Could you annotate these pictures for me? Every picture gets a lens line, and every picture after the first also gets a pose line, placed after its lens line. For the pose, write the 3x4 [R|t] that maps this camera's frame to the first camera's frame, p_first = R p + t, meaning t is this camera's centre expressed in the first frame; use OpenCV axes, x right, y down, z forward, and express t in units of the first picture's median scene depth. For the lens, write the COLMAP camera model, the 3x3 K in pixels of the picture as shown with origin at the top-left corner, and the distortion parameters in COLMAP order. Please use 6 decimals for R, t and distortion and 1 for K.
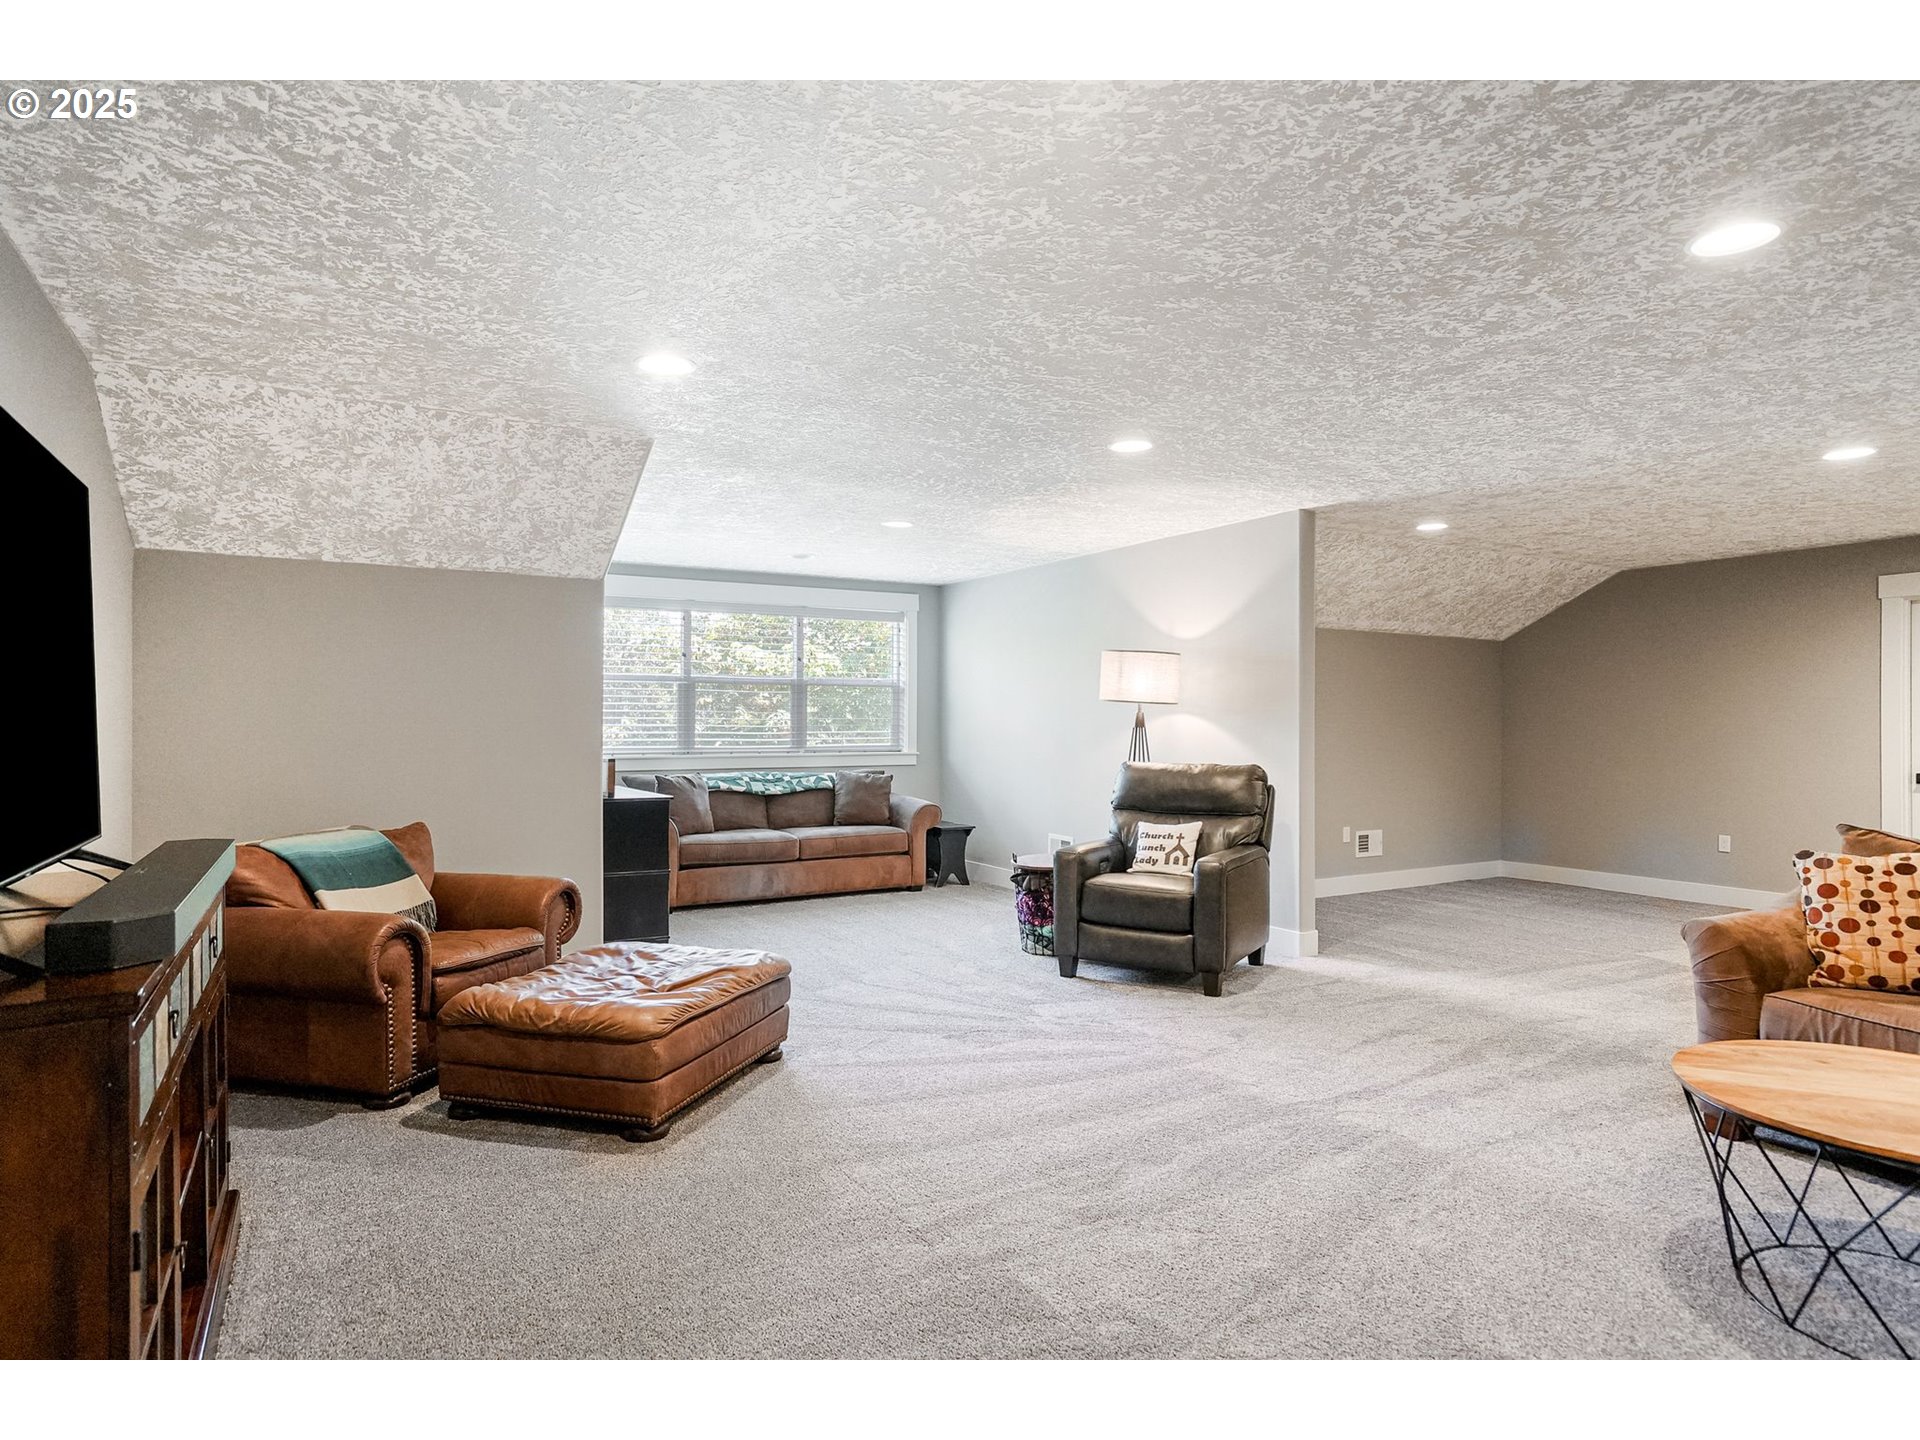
lens RADIAL K [[1146.0, 0, 960.0], [0, 1146.0, 720.0], [0, 0, 1]] dist [-0.024405, 0.039422]
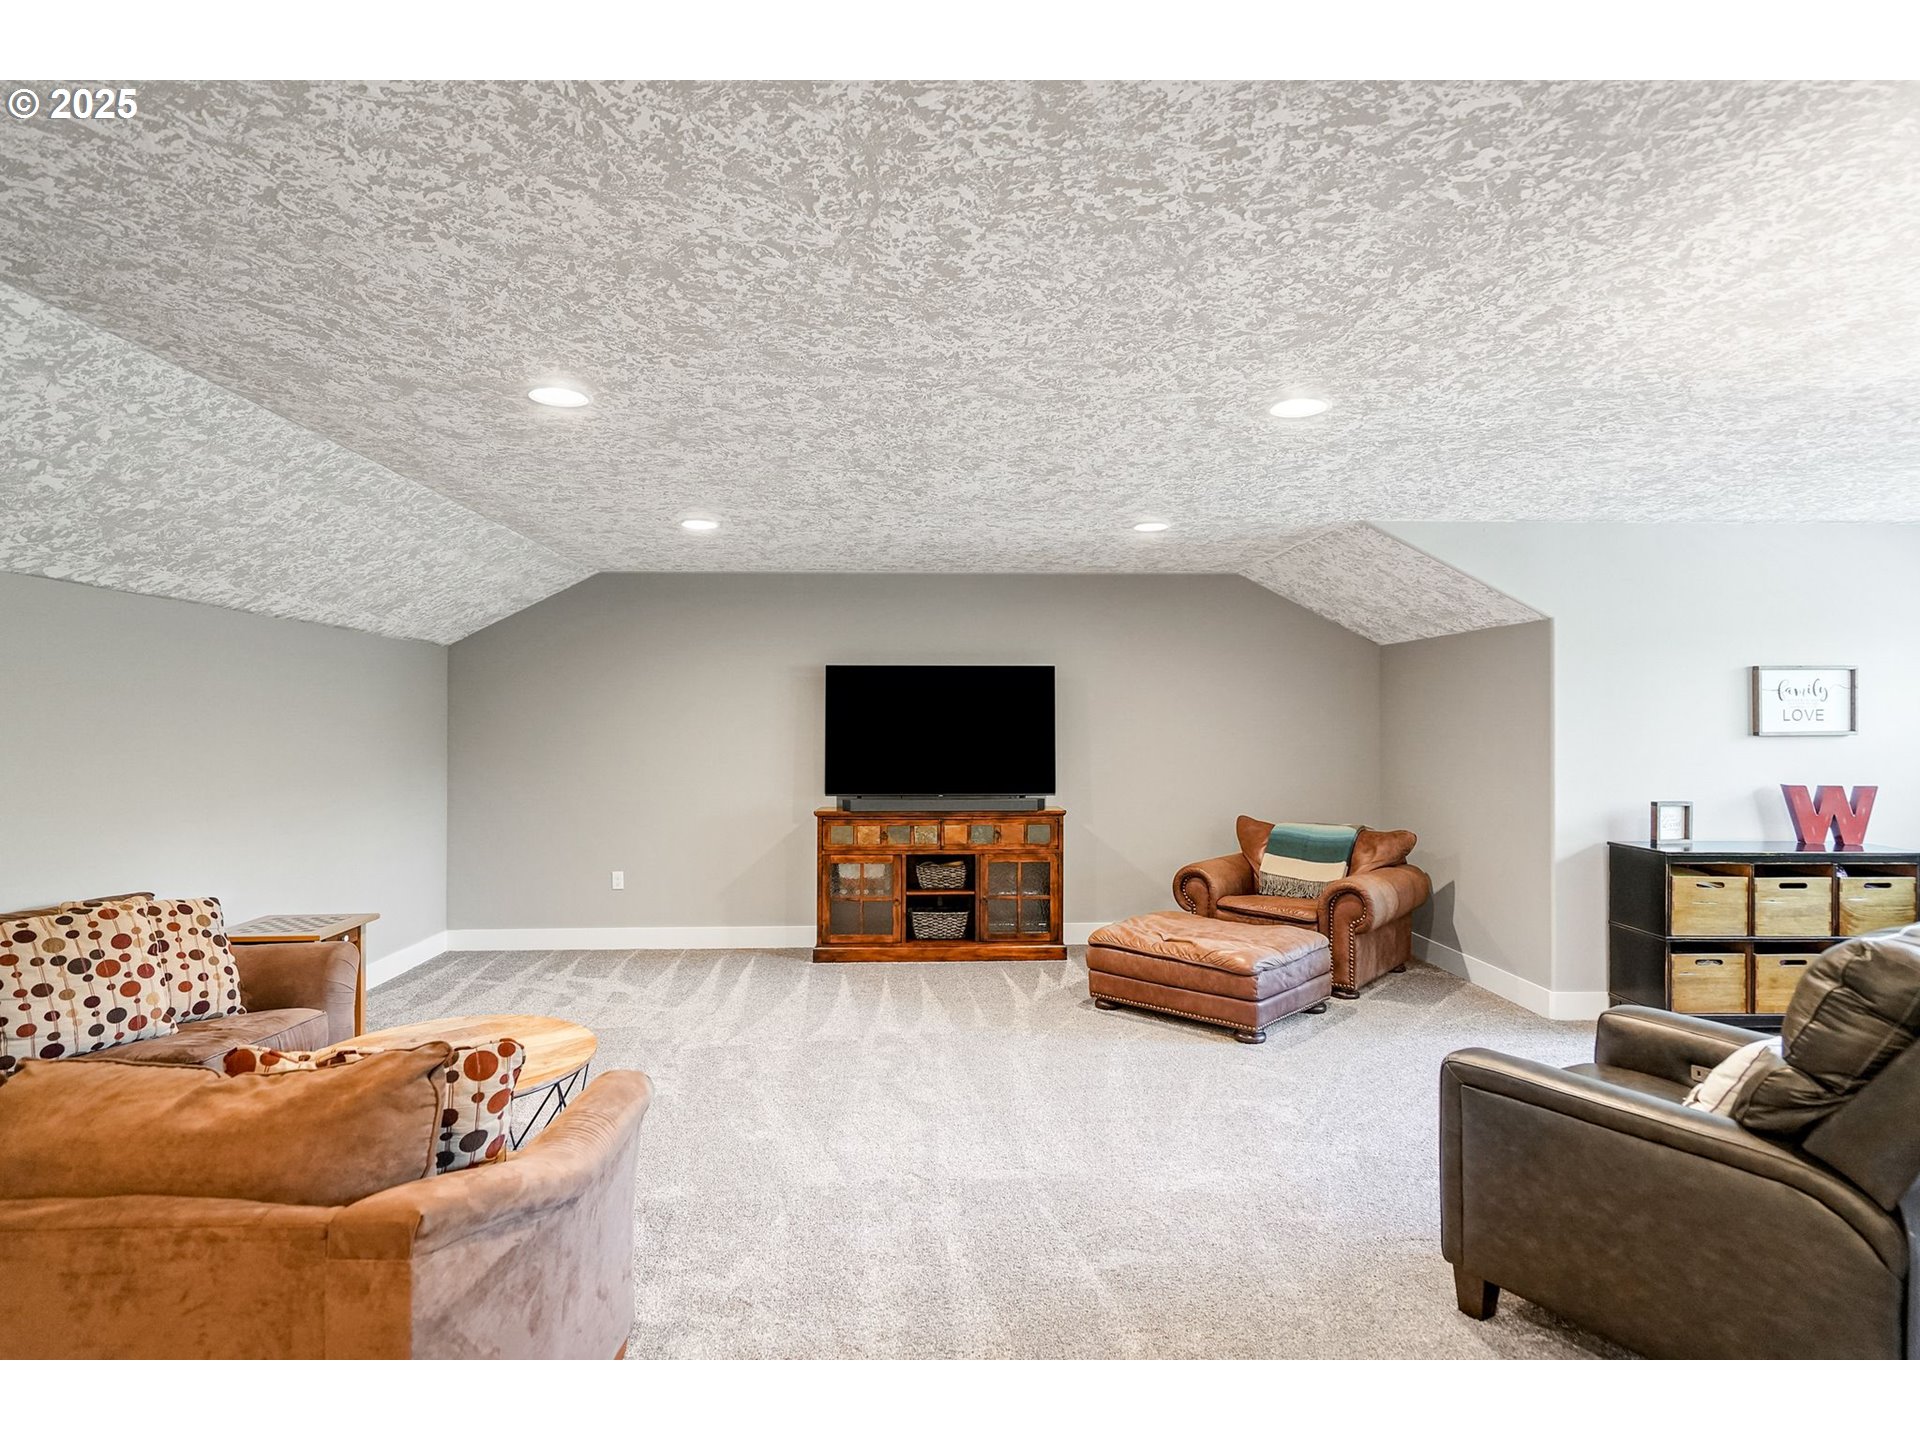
lens RADIAL K [[982.4, 0, 956.9], [0, 982.4, 720.2], [0, 0, 1]] dist [-0.027218, 0.019964]
pose [[-0.492297, 0.005839, -0.870407, 1.121836], [0.000977, 0.999981, 0.006156, -0.048385], [0.870427, 0.002180, -0.492294, 1.528786]]
